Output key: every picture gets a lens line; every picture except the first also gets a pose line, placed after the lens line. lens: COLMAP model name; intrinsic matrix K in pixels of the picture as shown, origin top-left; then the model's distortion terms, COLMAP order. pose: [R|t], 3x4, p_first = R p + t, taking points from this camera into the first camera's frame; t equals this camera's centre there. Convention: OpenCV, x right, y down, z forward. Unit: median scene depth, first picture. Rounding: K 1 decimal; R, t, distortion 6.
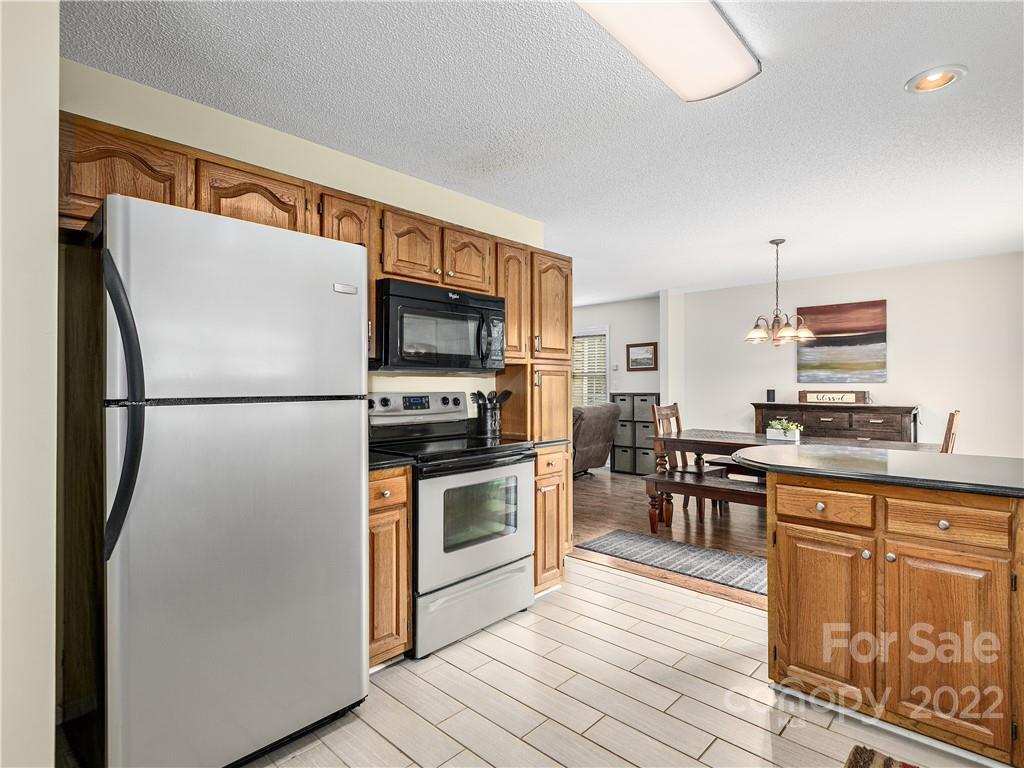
lens RADIAL K [[535.7, 0, 515.9], [0, 535.7, 383.6], [0, 0, 1]] dist [0.018291, -0.001117]
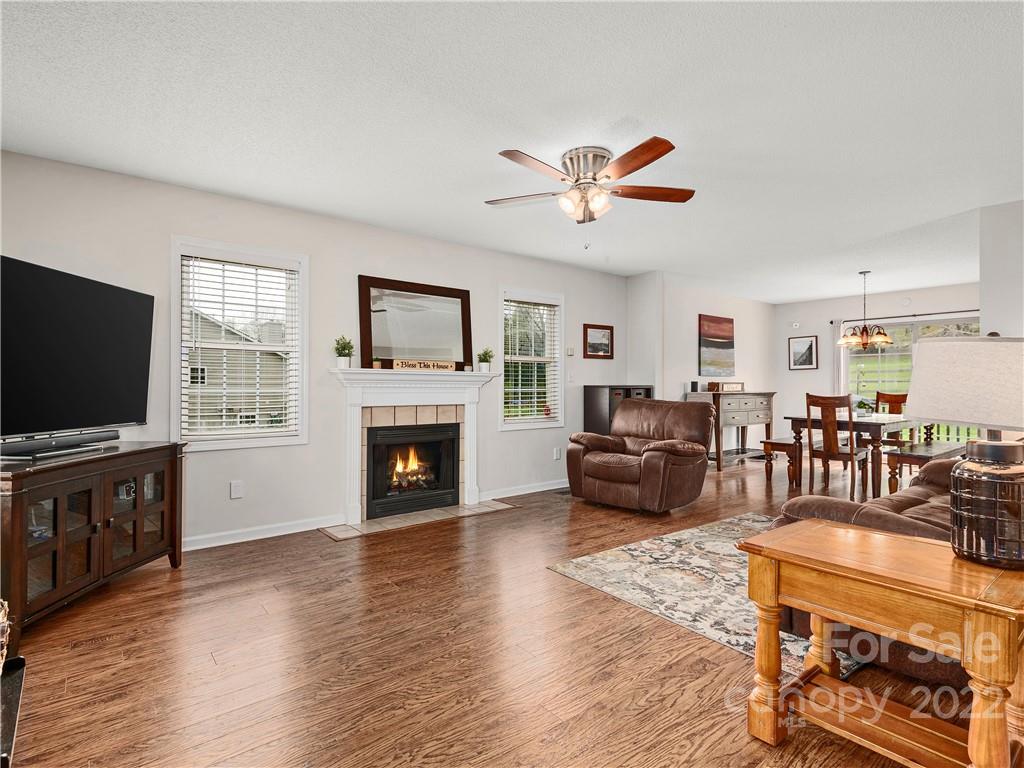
lens RADIAL K [[535.7, 0, 512.4], [0, 535.7, 381.9], [0, 0, 1]] dist [0.018291, -0.001117]
pose [[0.124254, 0.003778, 0.992243, -0.773327], [-0.006596, 0.999974, -0.002981, 0.019969], [-0.992229, -0.006174, 0.124275, 1.345419]]
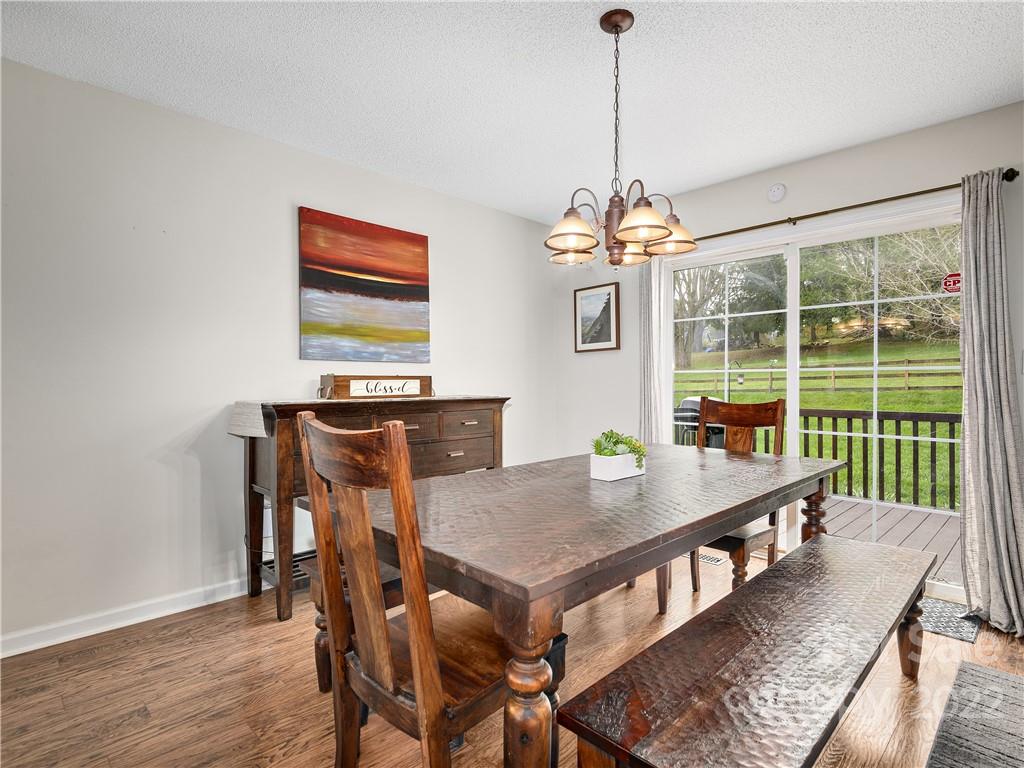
lens RADIAL K [[535.7, 0, 513.0], [0, 535.7, 380.0], [0, 0, 1]] dist [0.018291, -0.001117]
pose [[0.033473, 0.007328, 0.999413, 0.040191], [-0.005314, 0.999960, -0.007154, 0.021399], [-0.999425, -0.005071, 0.033511, 0.836895]]
